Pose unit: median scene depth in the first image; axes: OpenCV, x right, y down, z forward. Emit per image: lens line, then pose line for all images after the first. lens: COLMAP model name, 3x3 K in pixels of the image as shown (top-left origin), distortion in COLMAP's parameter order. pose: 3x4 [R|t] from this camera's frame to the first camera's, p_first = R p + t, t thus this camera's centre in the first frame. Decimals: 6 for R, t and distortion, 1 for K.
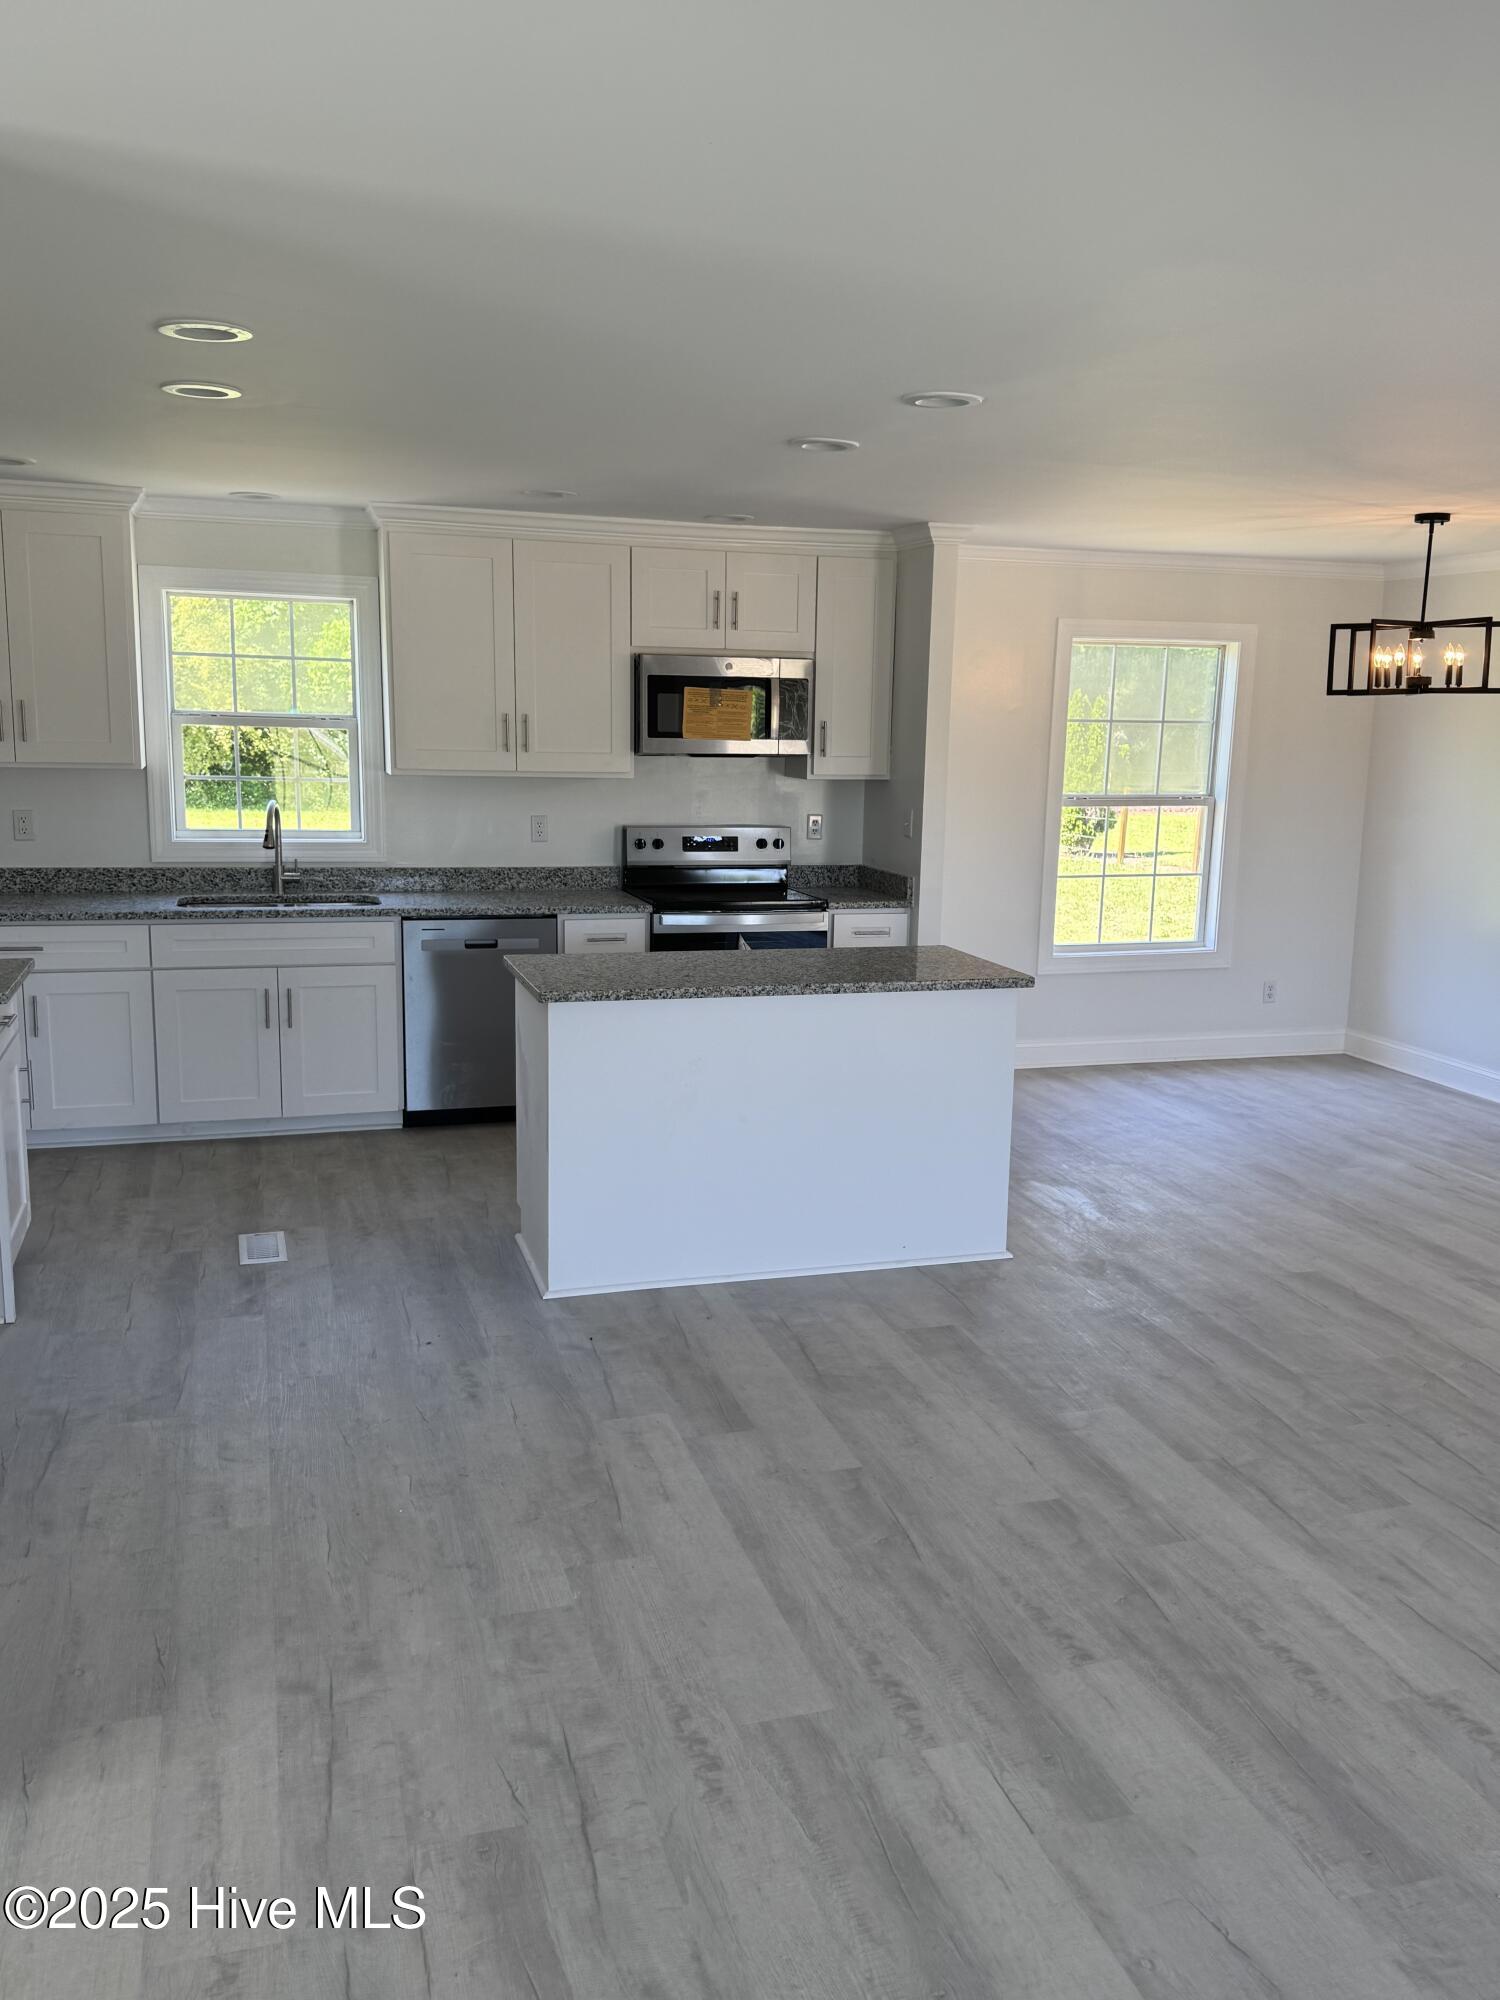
lens RADIAL K [[1621.5, 0, 752.2], [0, 1621.5, 1006.8], [0, 0, 1]] dist [0.138914, -0.248384]
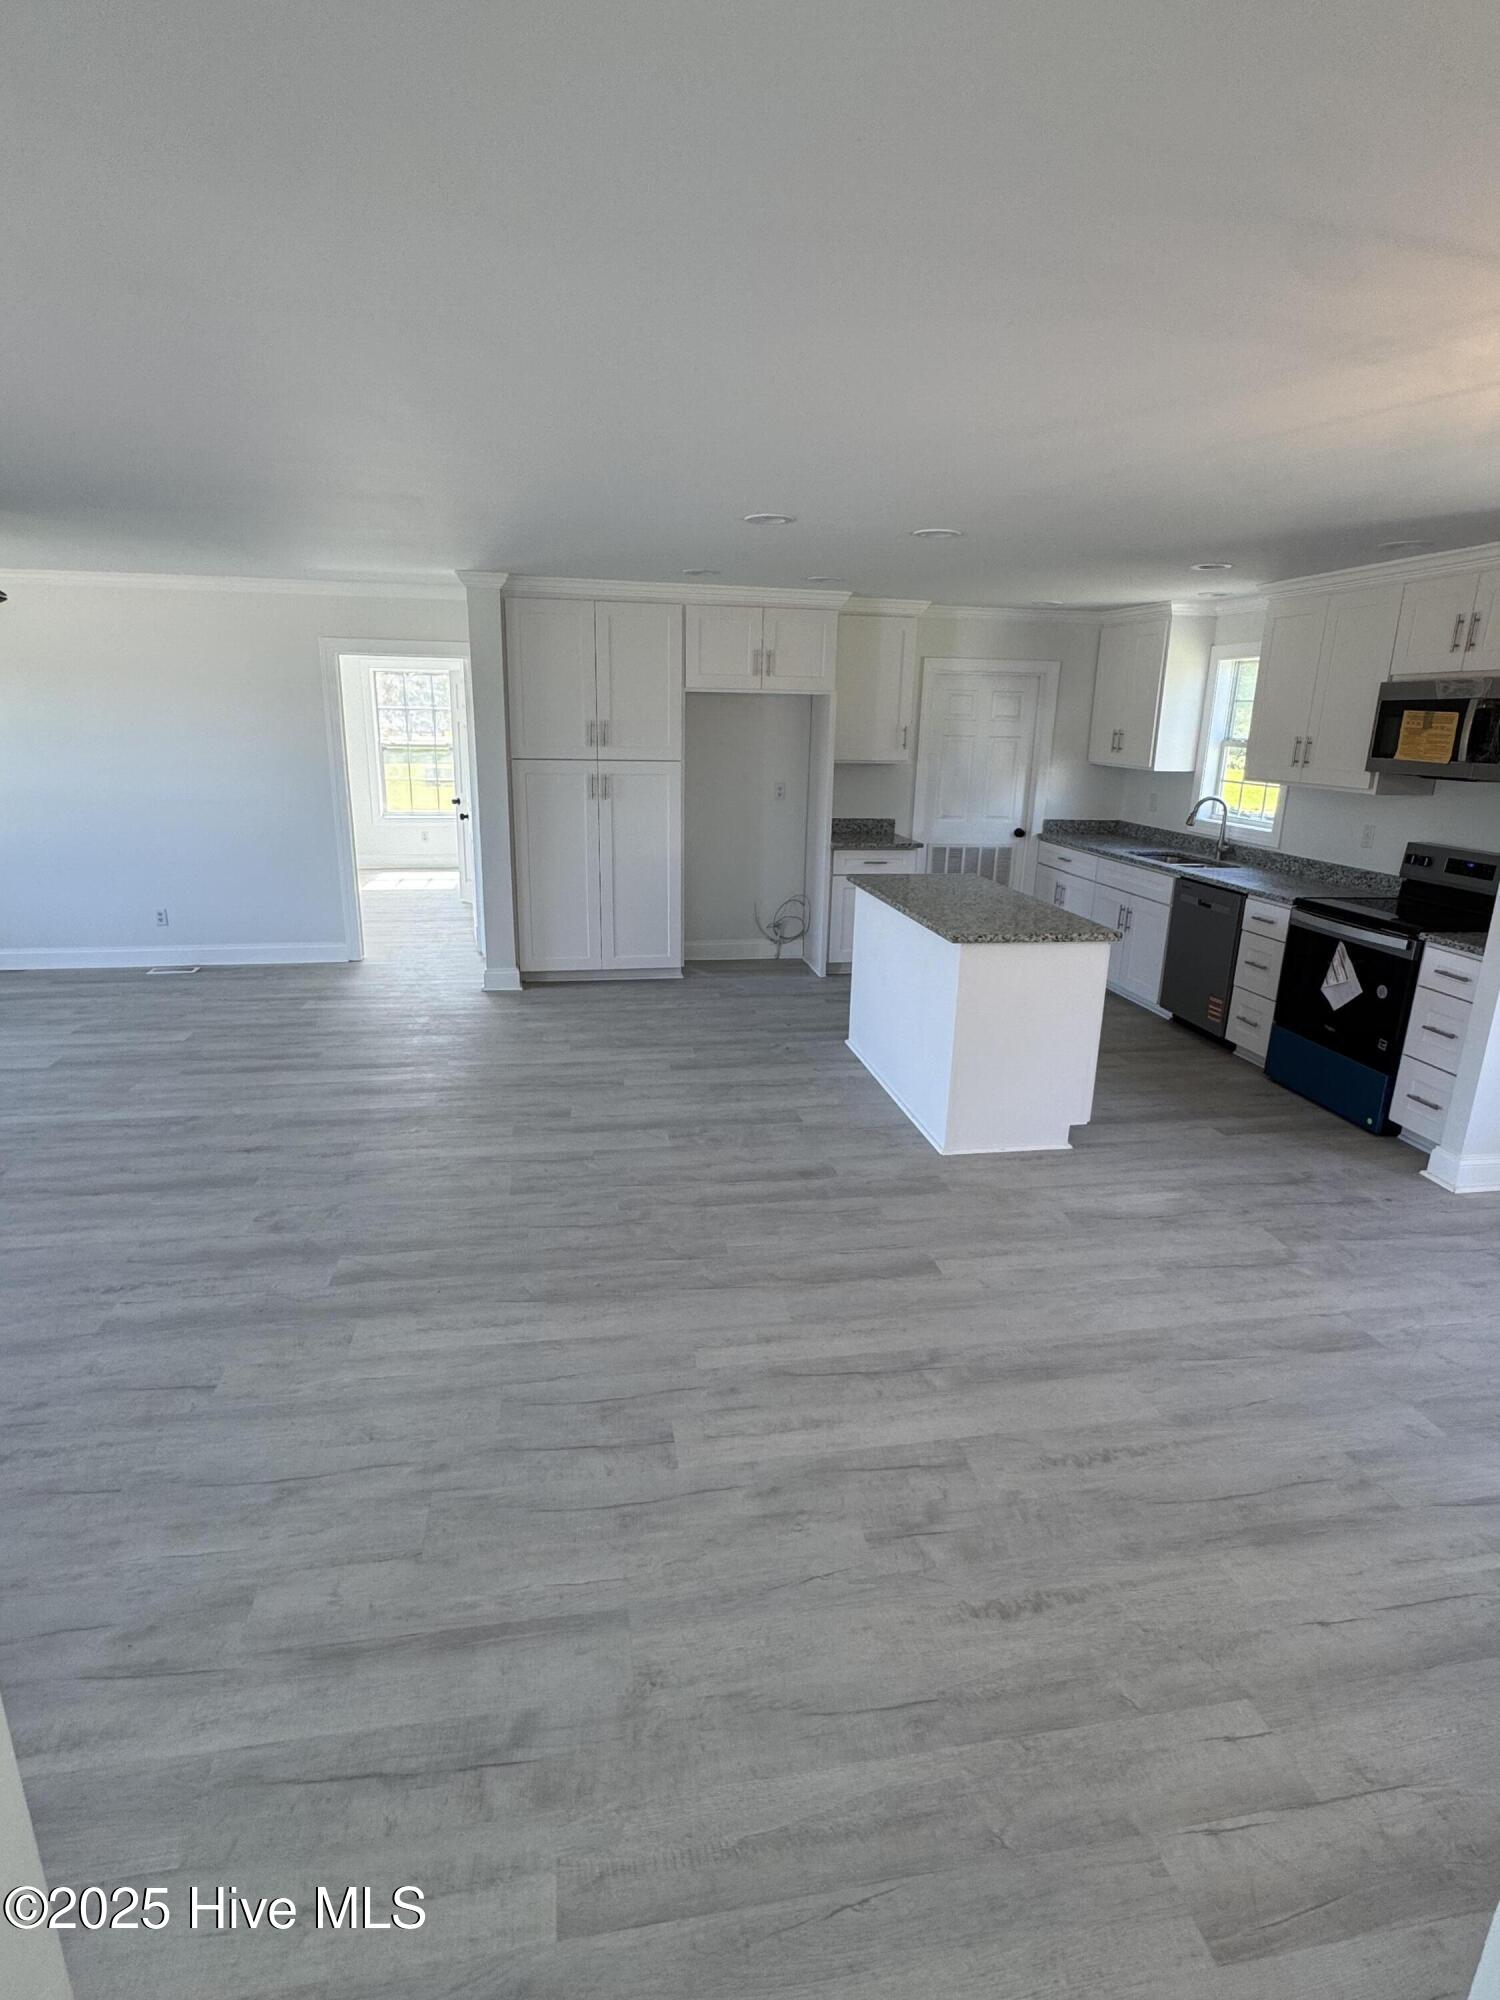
lens RADIAL K [[1012.4, 0, 750.0], [0, 1012.4, 1000.0], [0, 0, 1]] dist [-0.002500, -0.001295]
pose [[-0.116729, 0.245880, -0.962246, 0.713424], [-0.204391, 0.942183, 0.265548, -0.109452], [0.971905, 0.227671, -0.059724, 0.688263]]
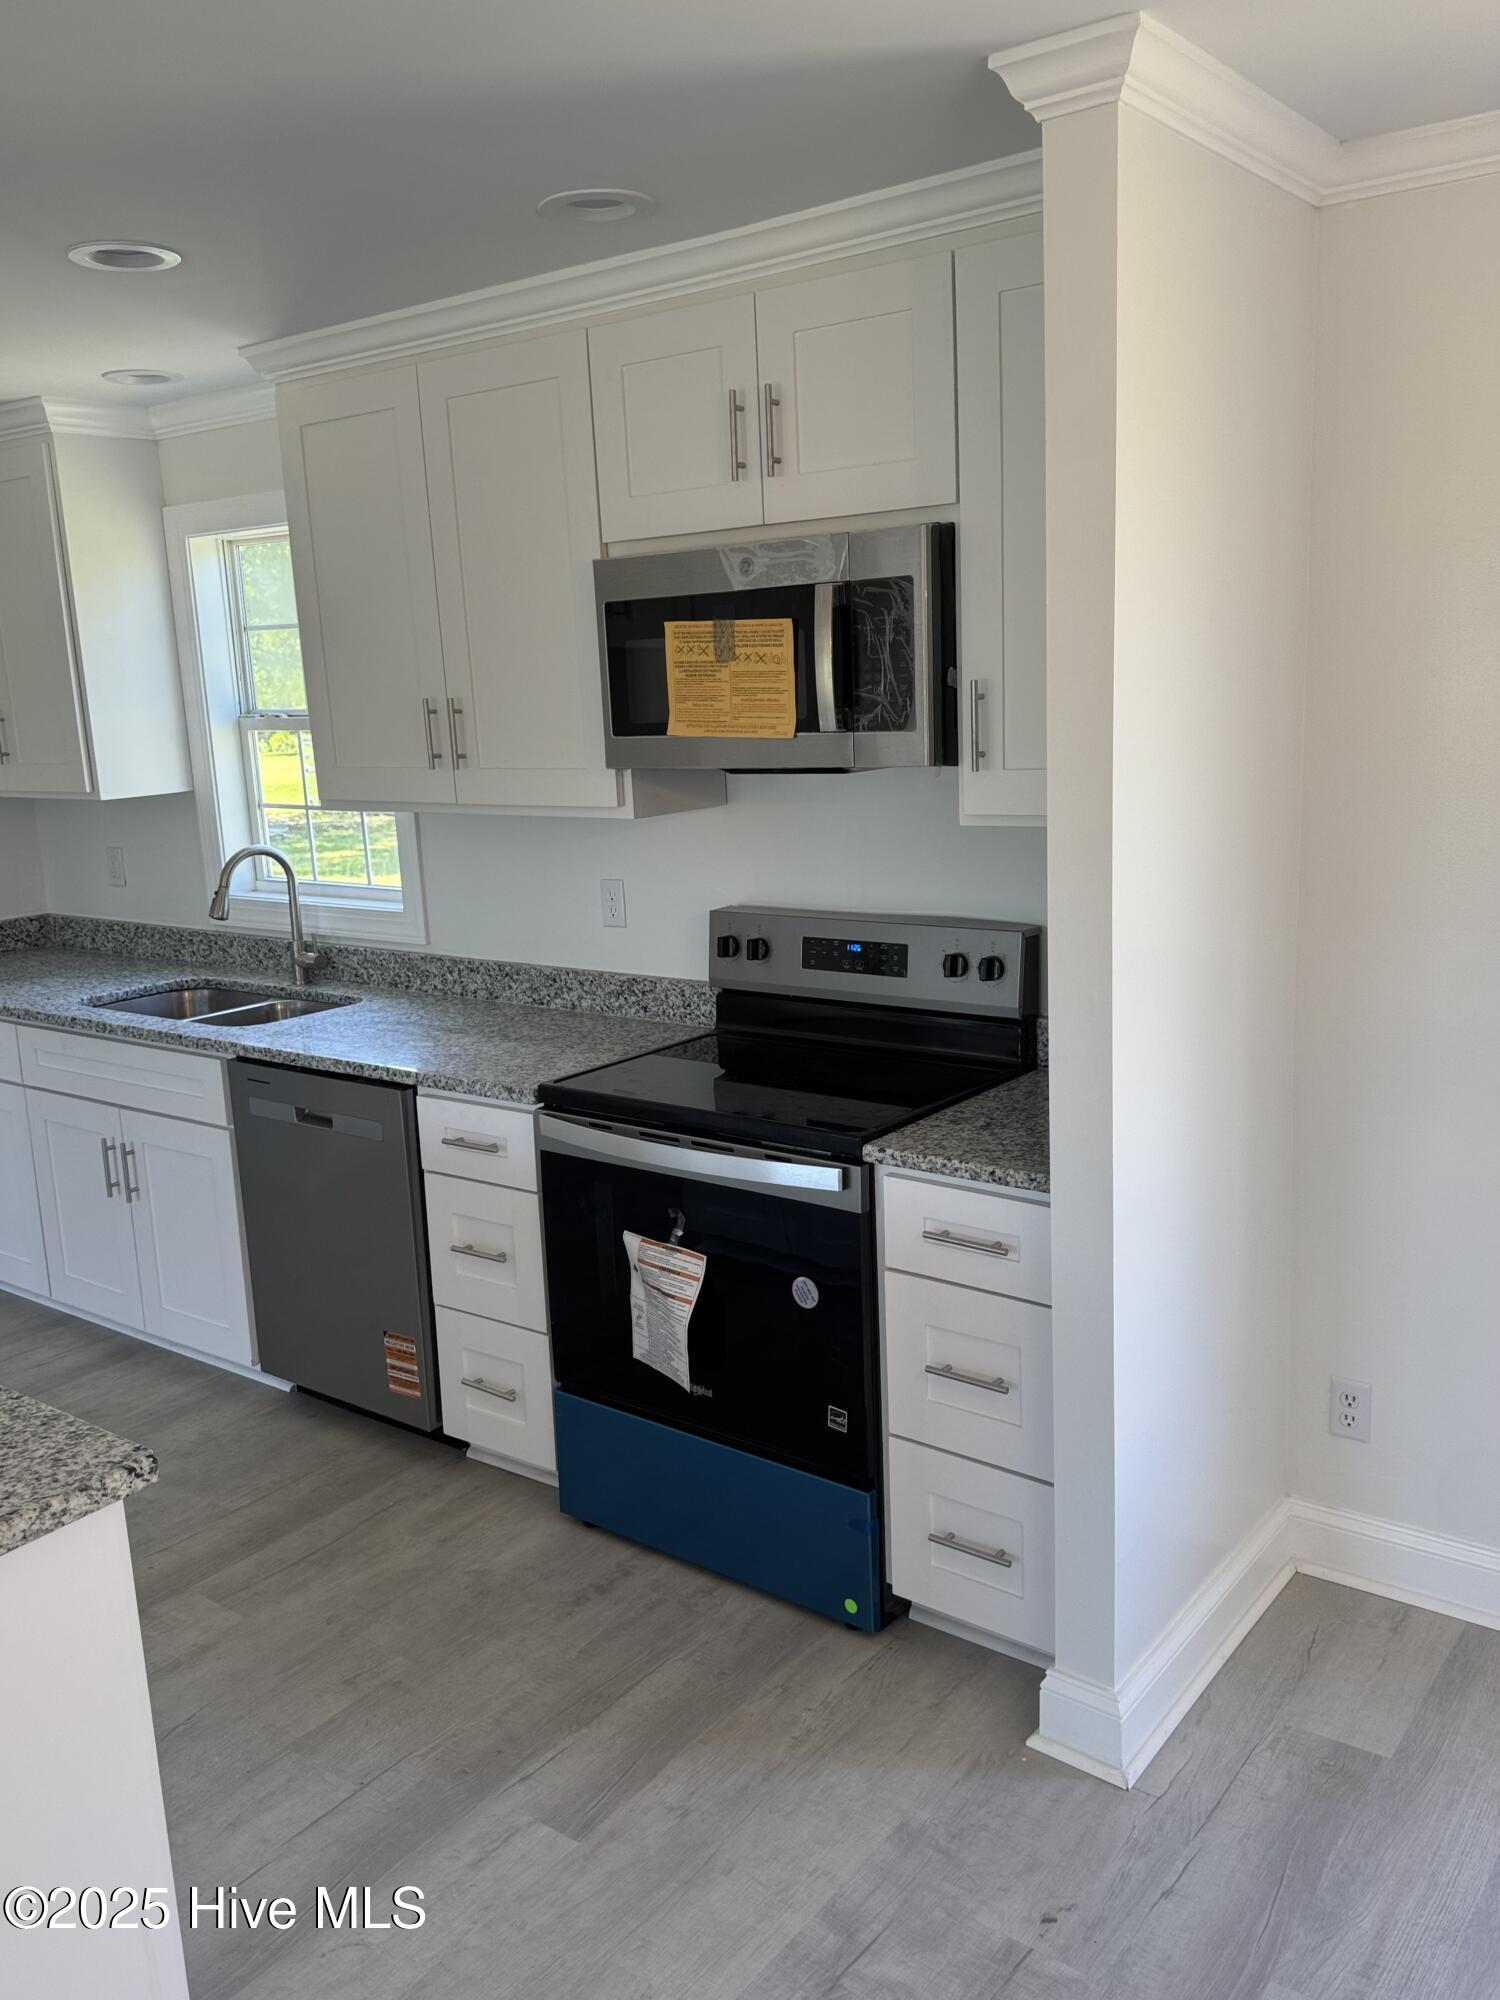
lens RADIAL K [[1646.9, 0, 753.6], [0, 1646.9, 993.9], [0, 0, 1]] dist [0.087555, -0.131312]
pose [[0.593471, 0.110660, -0.797212, 0.363092], [-0.091448, 0.993360, 0.069810, -0.132144], [0.799644, 0.031473, 0.599650, 0.771246]]
